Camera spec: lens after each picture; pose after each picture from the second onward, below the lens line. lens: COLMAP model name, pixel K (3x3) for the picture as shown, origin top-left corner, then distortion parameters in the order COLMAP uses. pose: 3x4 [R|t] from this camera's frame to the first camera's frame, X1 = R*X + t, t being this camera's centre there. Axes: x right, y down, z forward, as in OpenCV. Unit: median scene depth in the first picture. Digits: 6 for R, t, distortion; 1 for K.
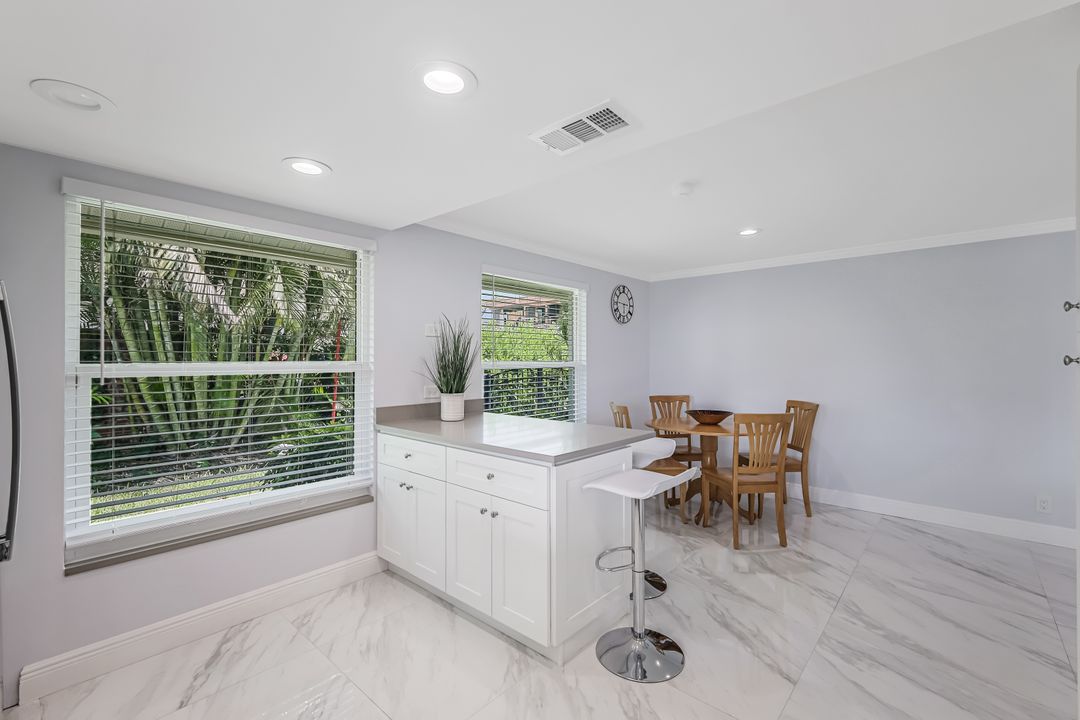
lens RADIAL K [[468.8, 0, 540.0], [0, 468.8, 360.0], [0, 0, 1]] dist [-0.008841, 0.000055]
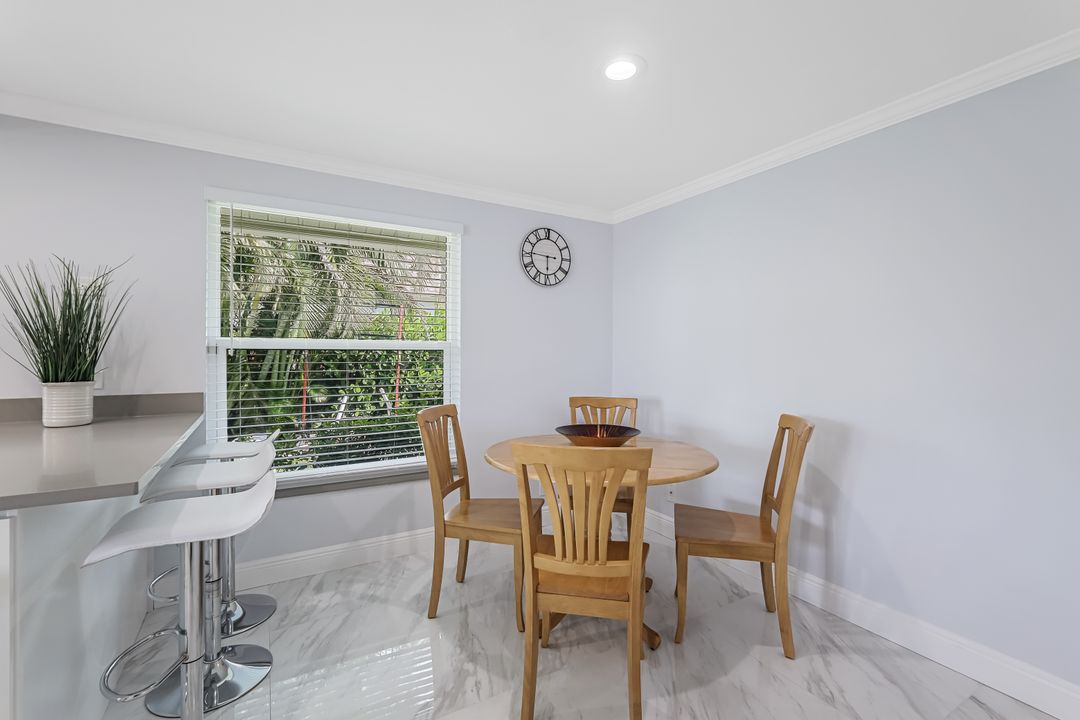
lens RADIAL K [[470.1, 0, 542.8], [0, 470.1, 359.3], [0, 0, 1]] dist [0.006951, 0.000155]
pose [[0.955418, 0.013155, -0.294965, 0.392135], [-0.008316, 0.999810, 0.017651, 0.015472], [0.295141, -0.014411, 0.955345, 0.381073]]
